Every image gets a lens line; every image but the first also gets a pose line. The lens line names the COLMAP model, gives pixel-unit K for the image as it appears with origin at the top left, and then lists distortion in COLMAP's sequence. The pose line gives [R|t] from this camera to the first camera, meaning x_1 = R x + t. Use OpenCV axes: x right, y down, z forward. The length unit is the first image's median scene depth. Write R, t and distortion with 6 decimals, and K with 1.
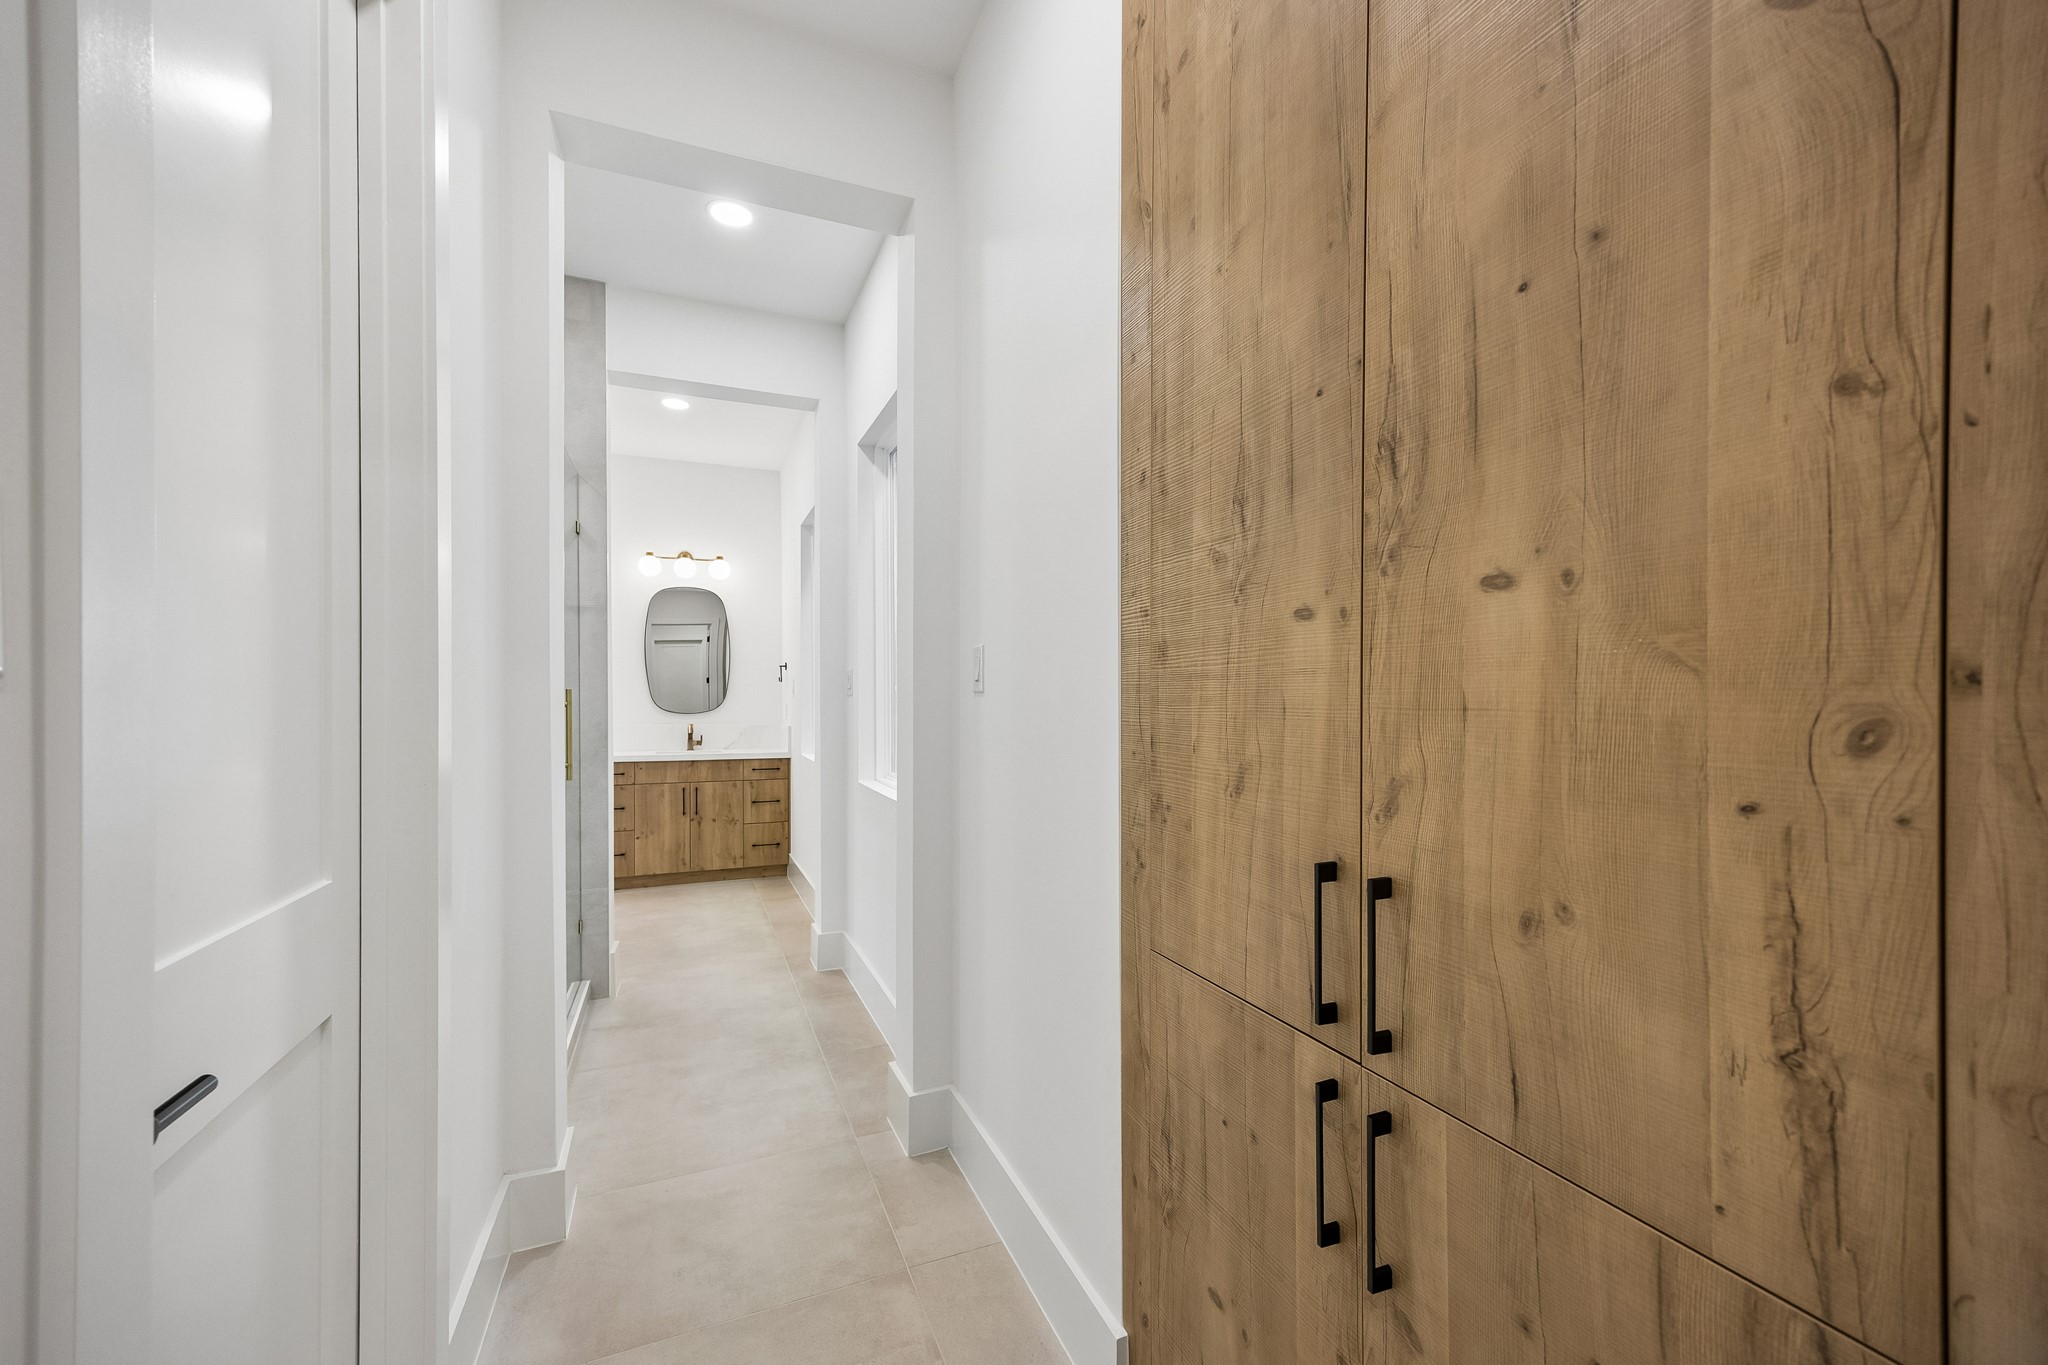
lens RADIAL K [[791.4, 0, 1034.3], [0, 791.4, 694.8], [0, 0, 1]] dist [0.000953, 0.000374]
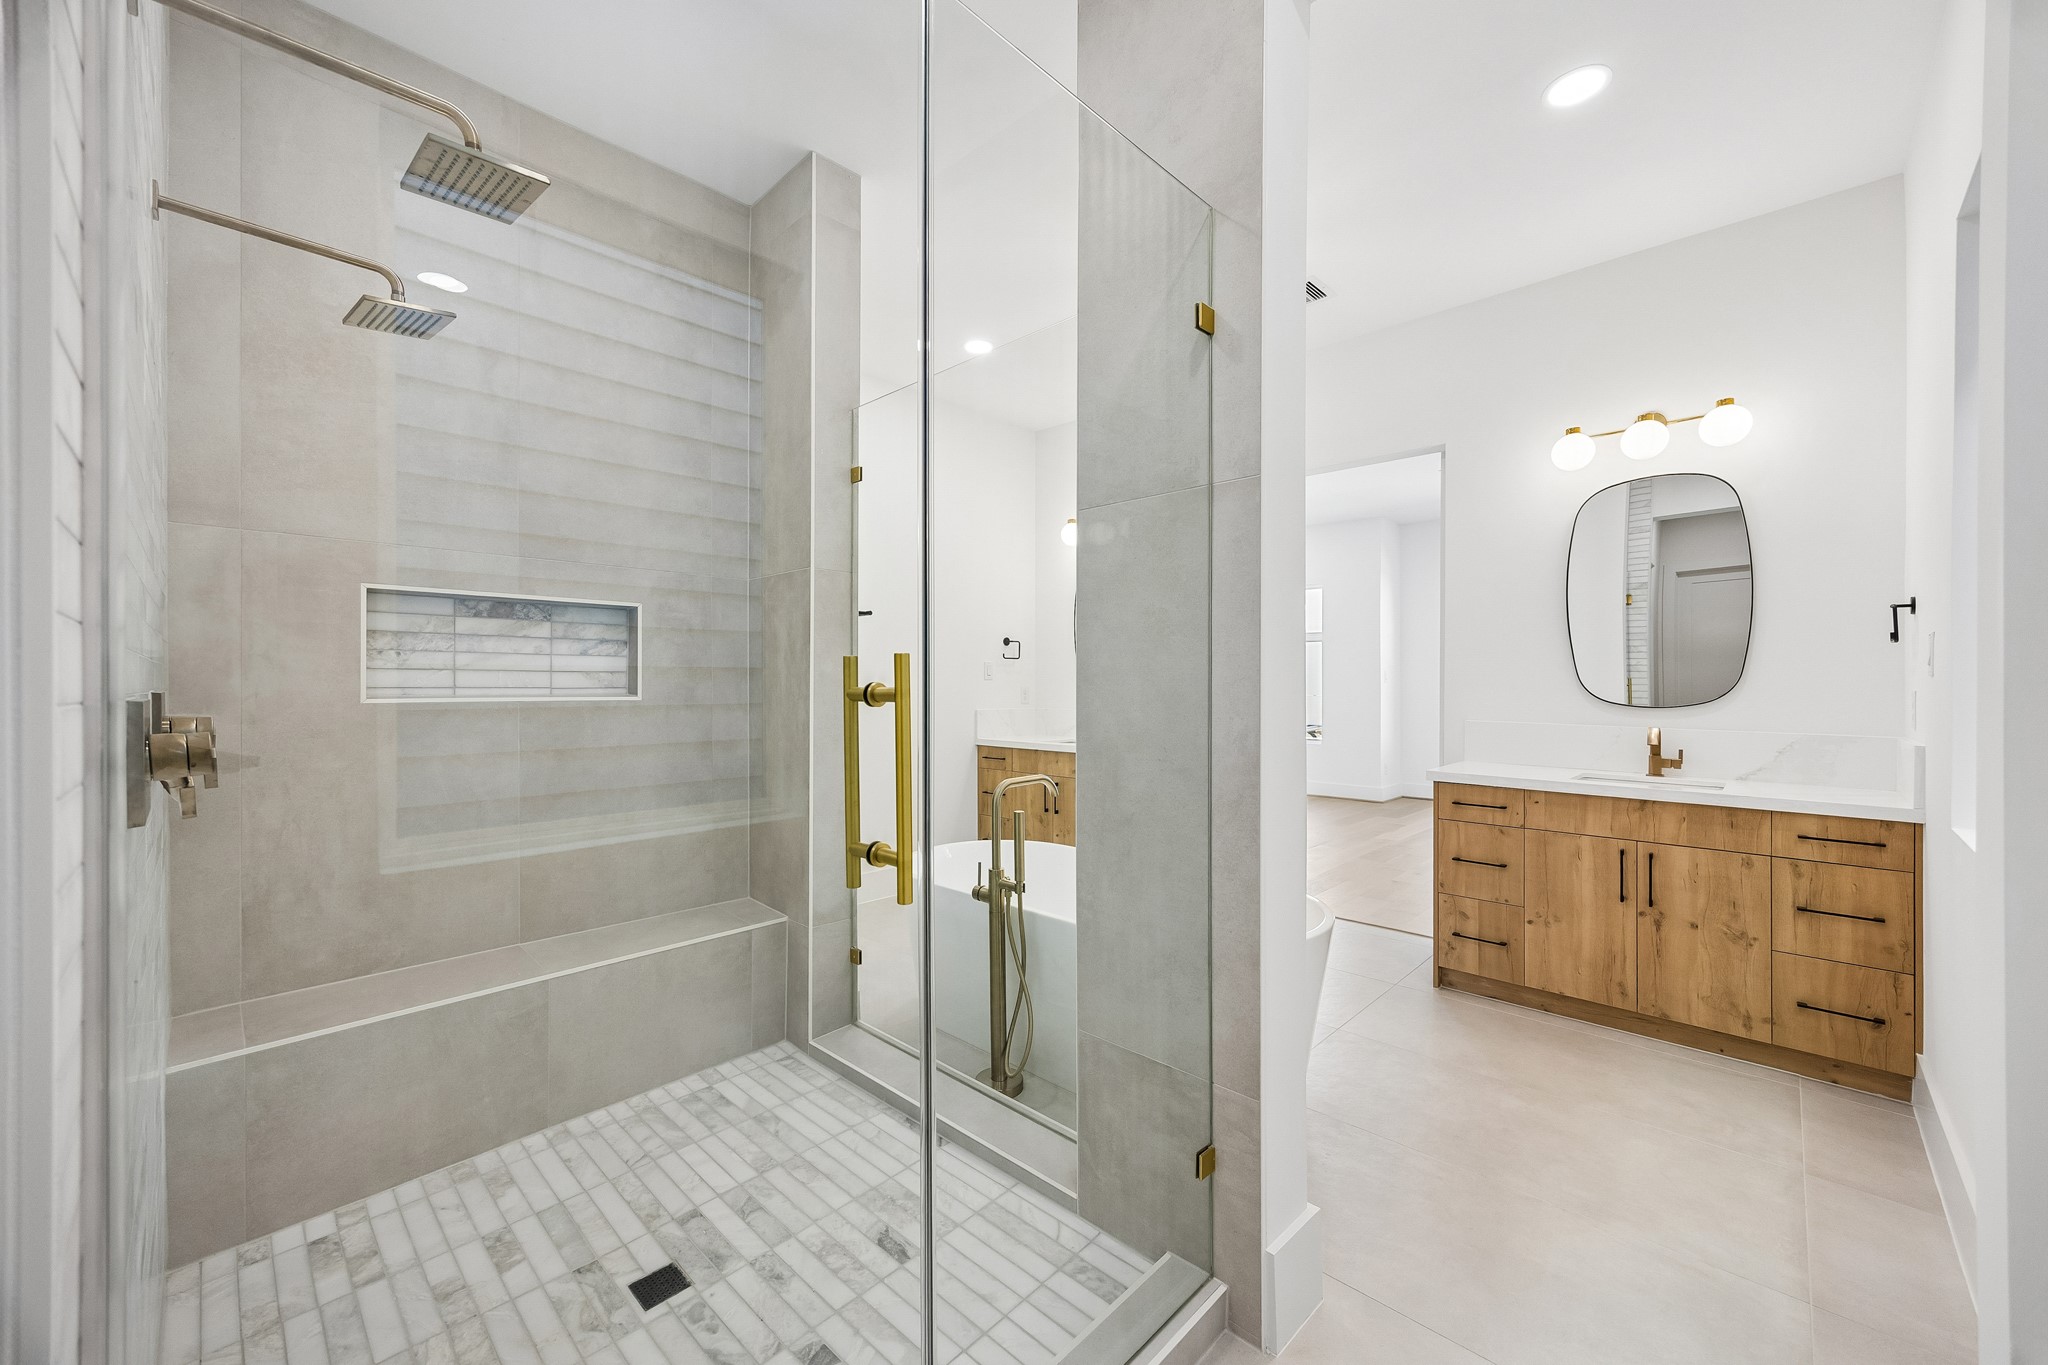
lens RADIAL K [[787.4, 0, 1019.0], [0, 787.4, 688.6], [0, 0, 1]] dist [0.012048, 0.000159]
pose [[0.380587, 0.009395, -0.924698, -0.104797], [0.003733, 0.999925, 0.011696, 0.002319], [0.924738, -0.007903, 0.380523, 0.415569]]
